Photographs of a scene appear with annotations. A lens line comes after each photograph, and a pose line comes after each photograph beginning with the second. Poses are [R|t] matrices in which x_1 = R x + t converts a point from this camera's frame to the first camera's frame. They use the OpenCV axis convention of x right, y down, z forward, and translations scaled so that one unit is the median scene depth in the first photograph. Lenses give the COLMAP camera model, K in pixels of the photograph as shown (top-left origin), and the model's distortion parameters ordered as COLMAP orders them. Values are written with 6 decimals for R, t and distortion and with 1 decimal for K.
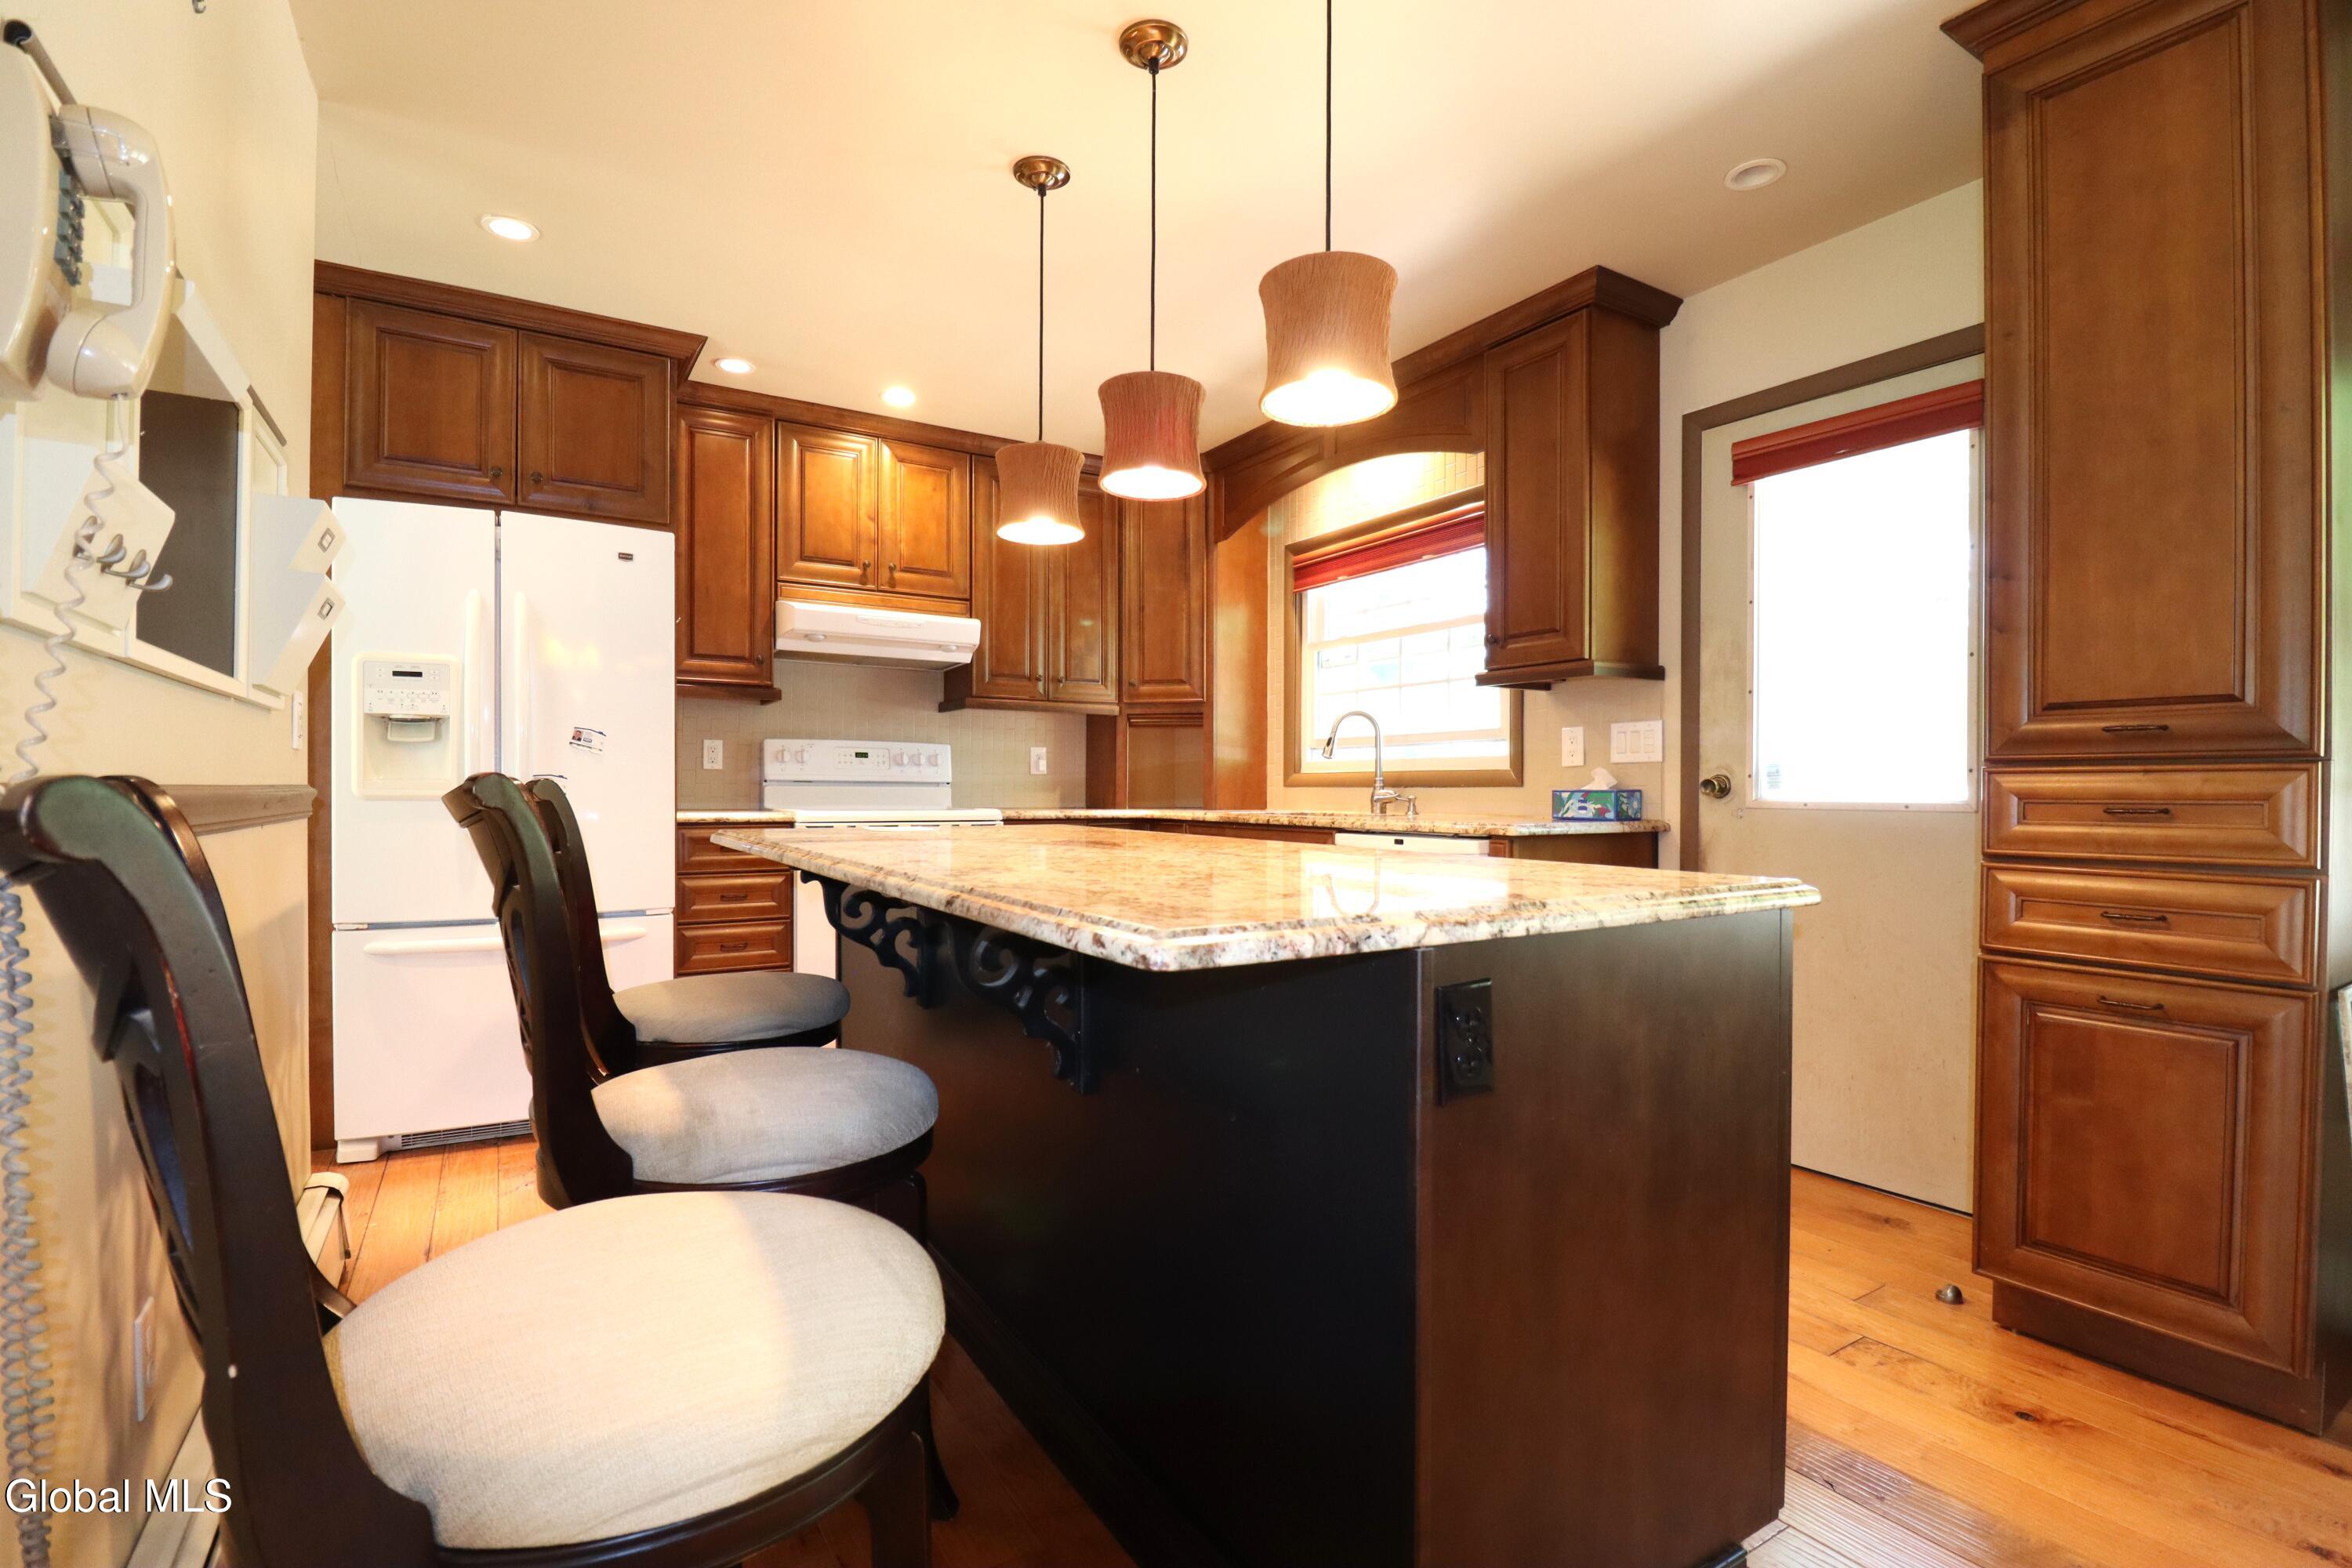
lens RADIAL K [[1061.9, 0, 1142.3], [0, 1061.9, 804.8], [0, 0, 1]] dist [-0.000489, -0.013902]
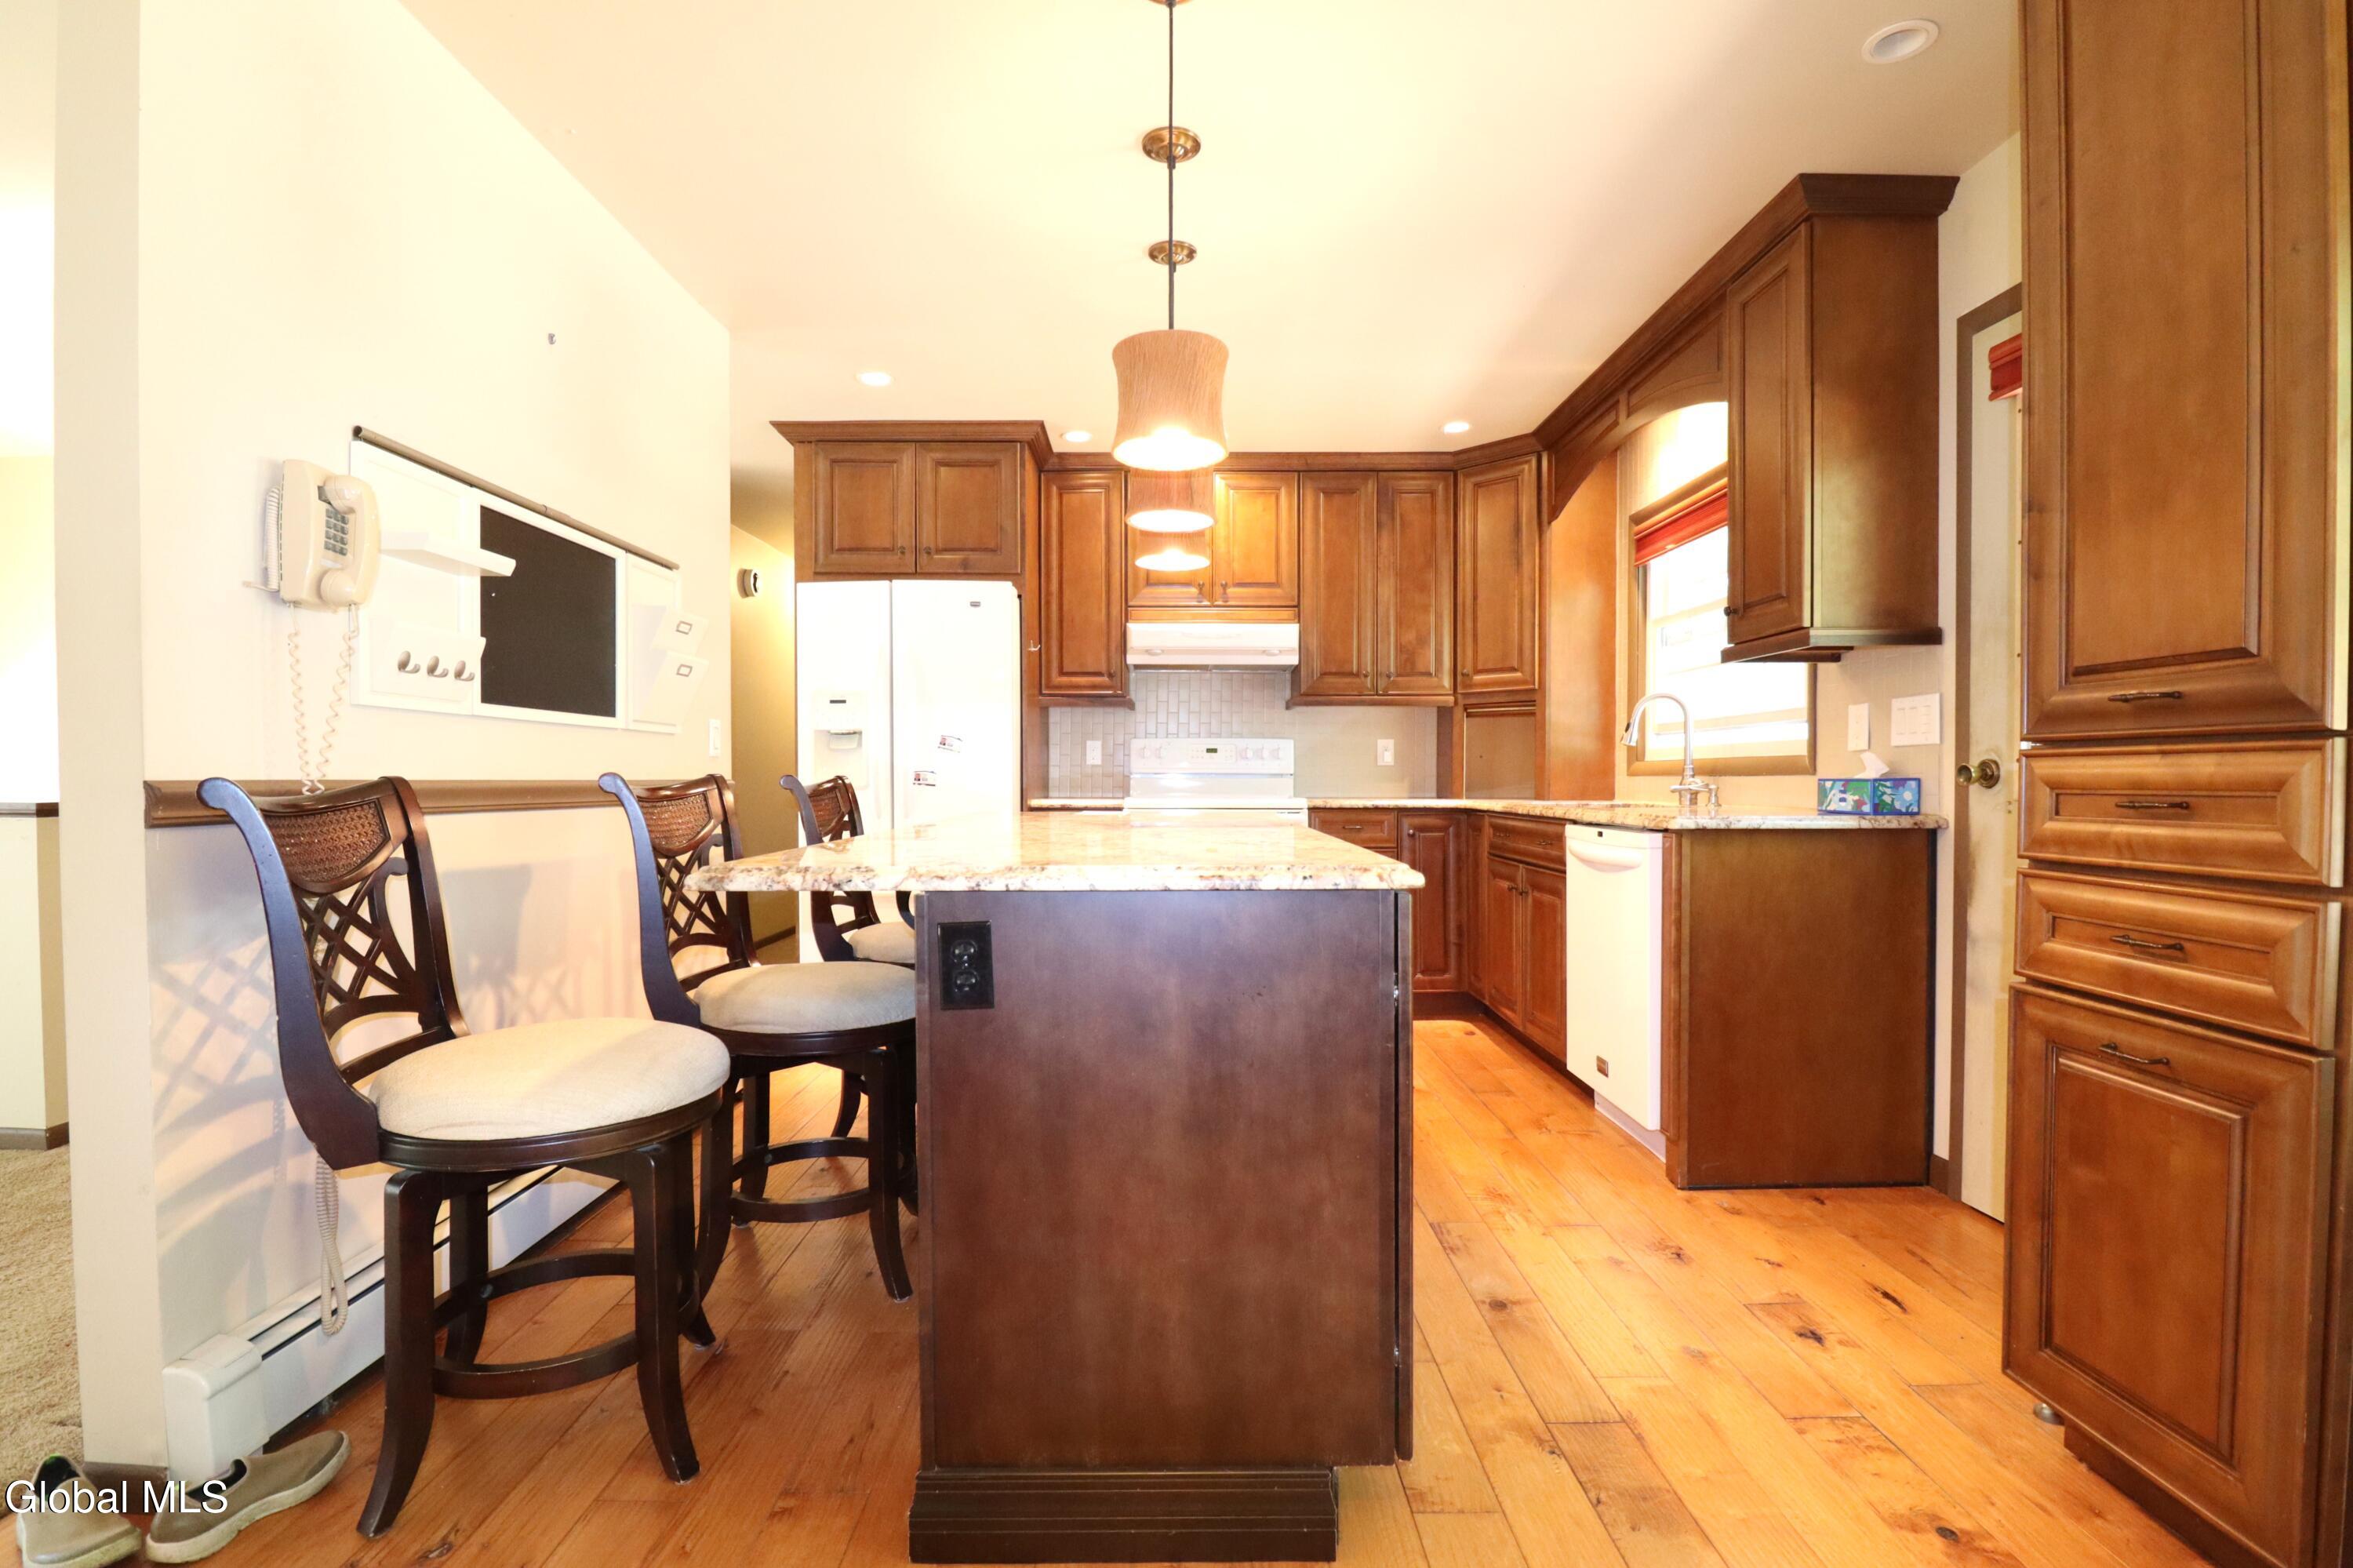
lens RADIAL K [[1073.5, 0, 1174.4], [0, 1073.5, 806.8], [0, 0, 1]] dist [0.001312, -0.015186]
pose [[0.858509, 0.008726, -0.512724, 0.391904], [-0.003127, 0.999926, 0.011783, 0.000273], [0.512789, -0.008513, 0.858472, -0.015911]]
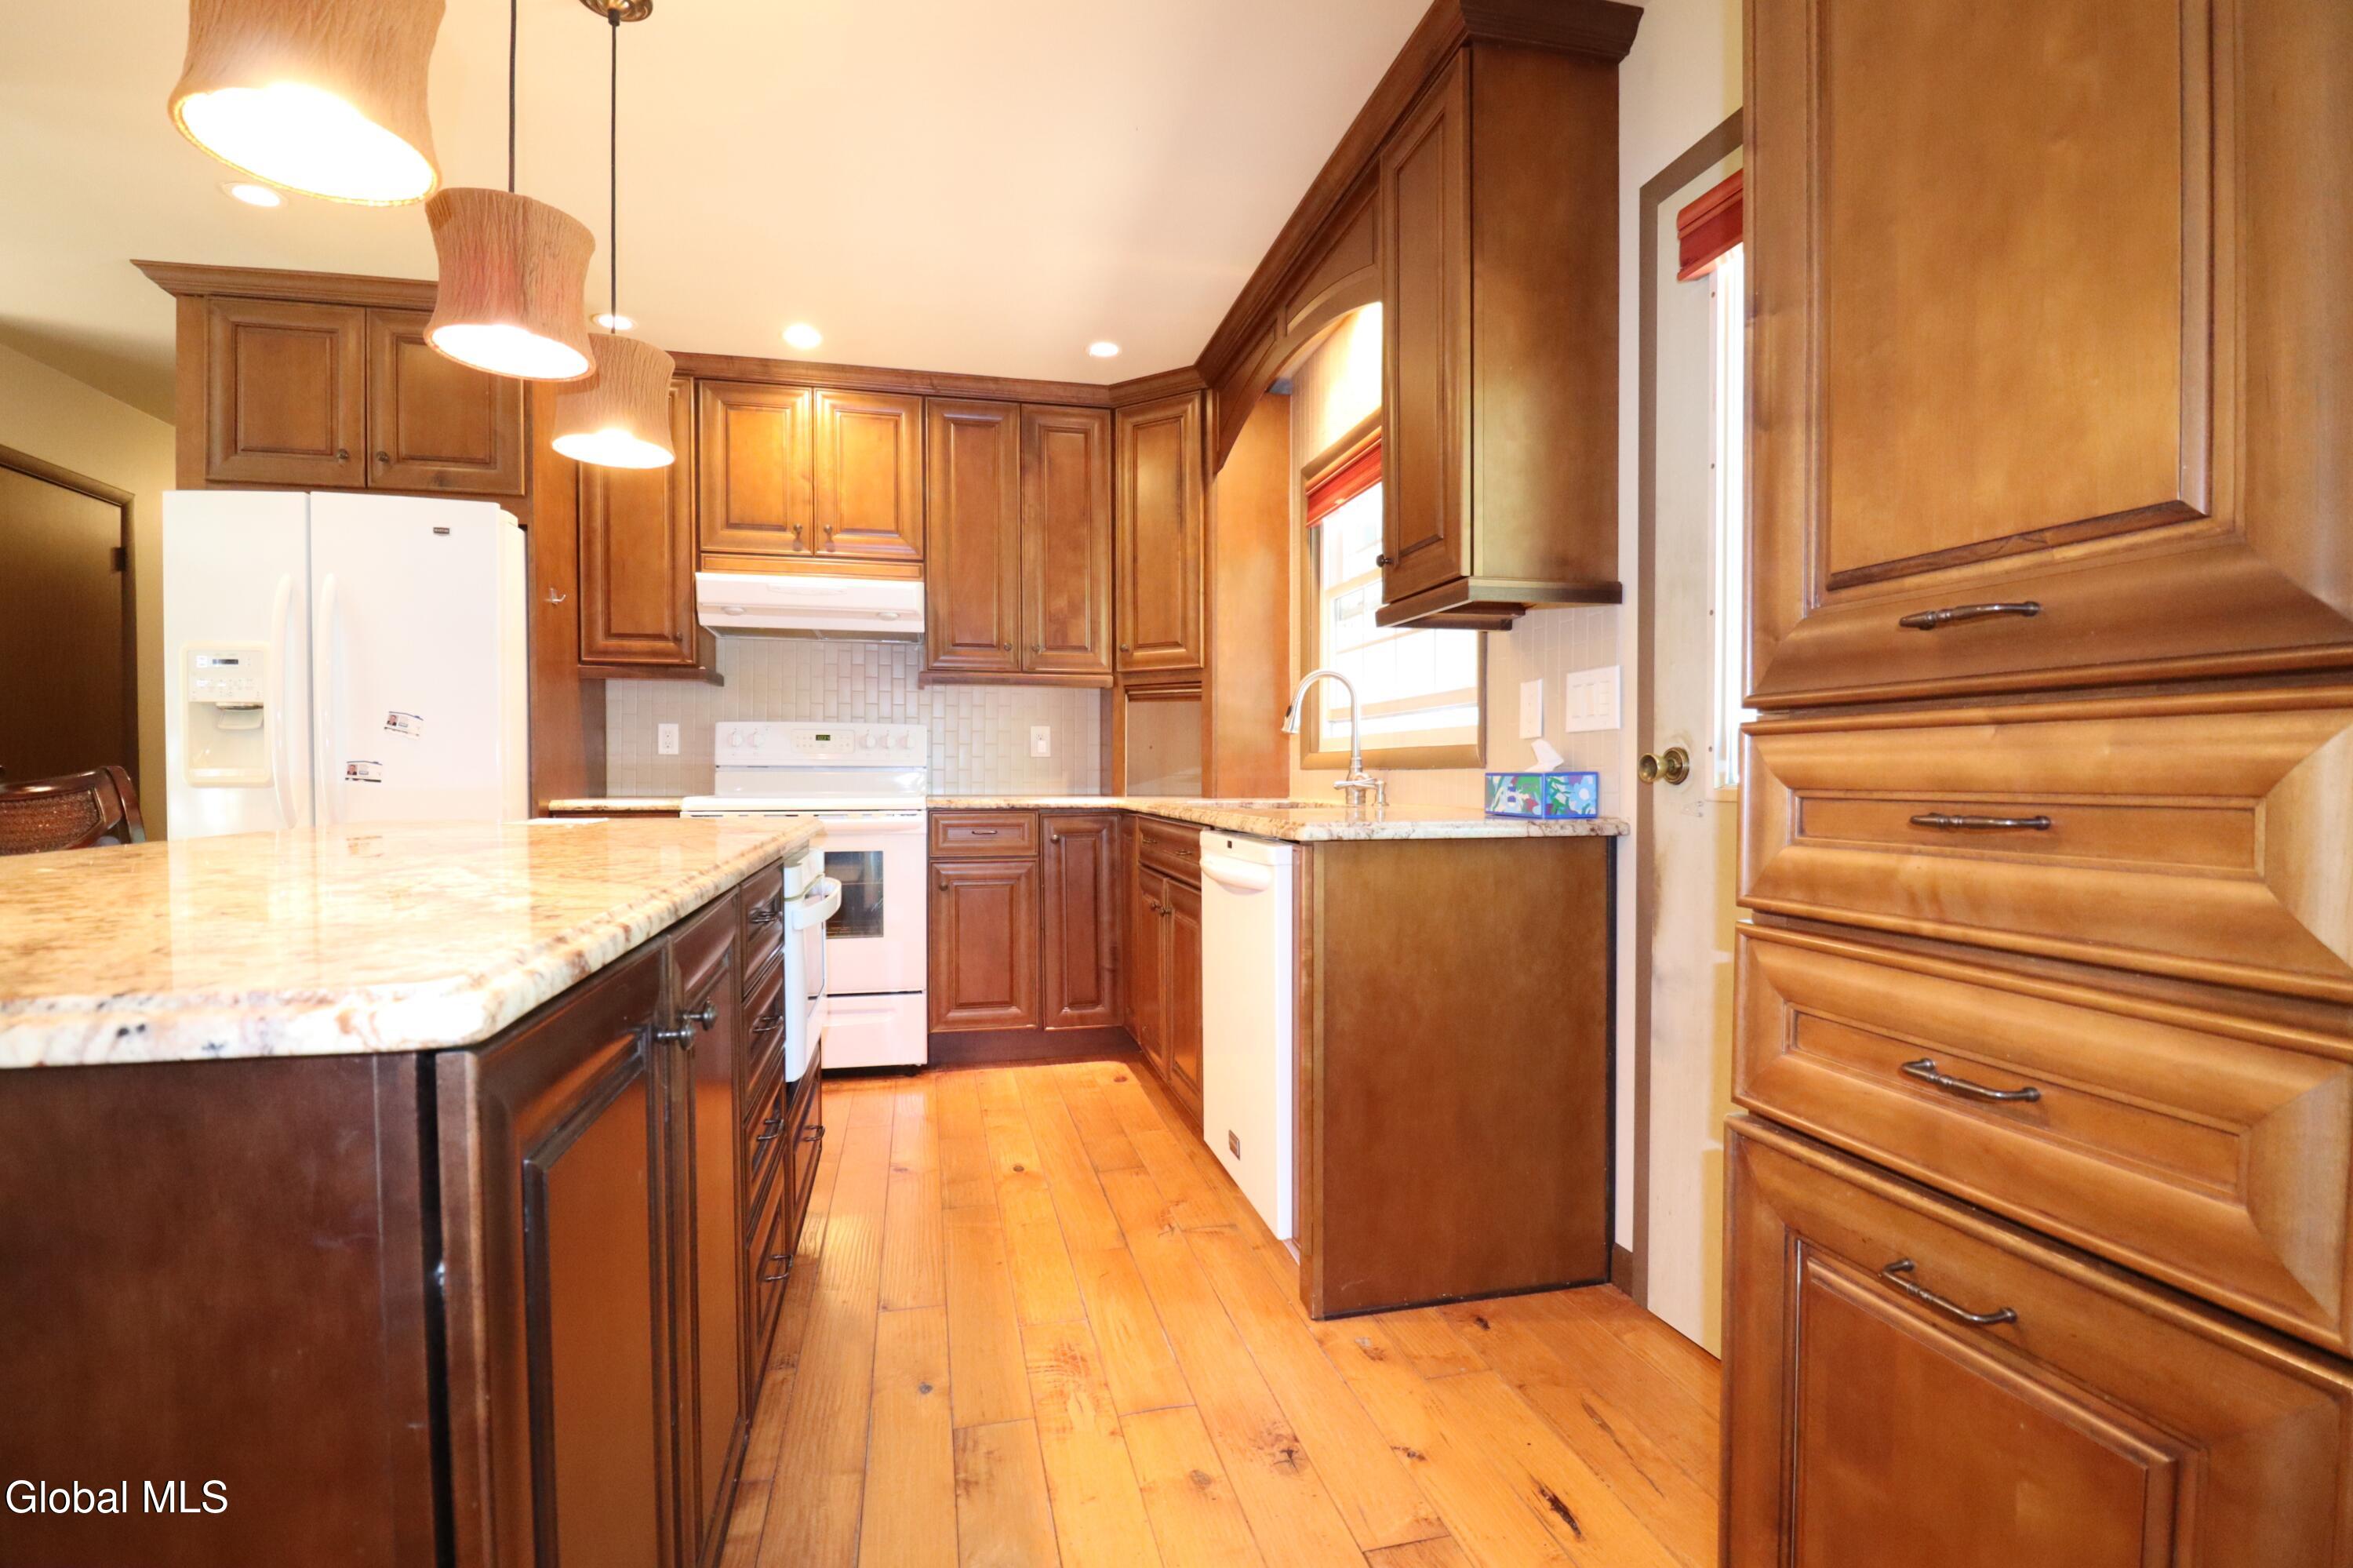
lens RADIAL K [[1073.5, 0, 1174.4], [0, 1073.5, 806.8], [0, 0, 1]] dist [0.001312, -0.015186]
pose [[0.951902, 0.005778, -0.306347, 0.416219], [-0.000728, 0.999862, 0.016596, -0.003285], [0.306401, -0.015575, 0.951775, 0.274598]]
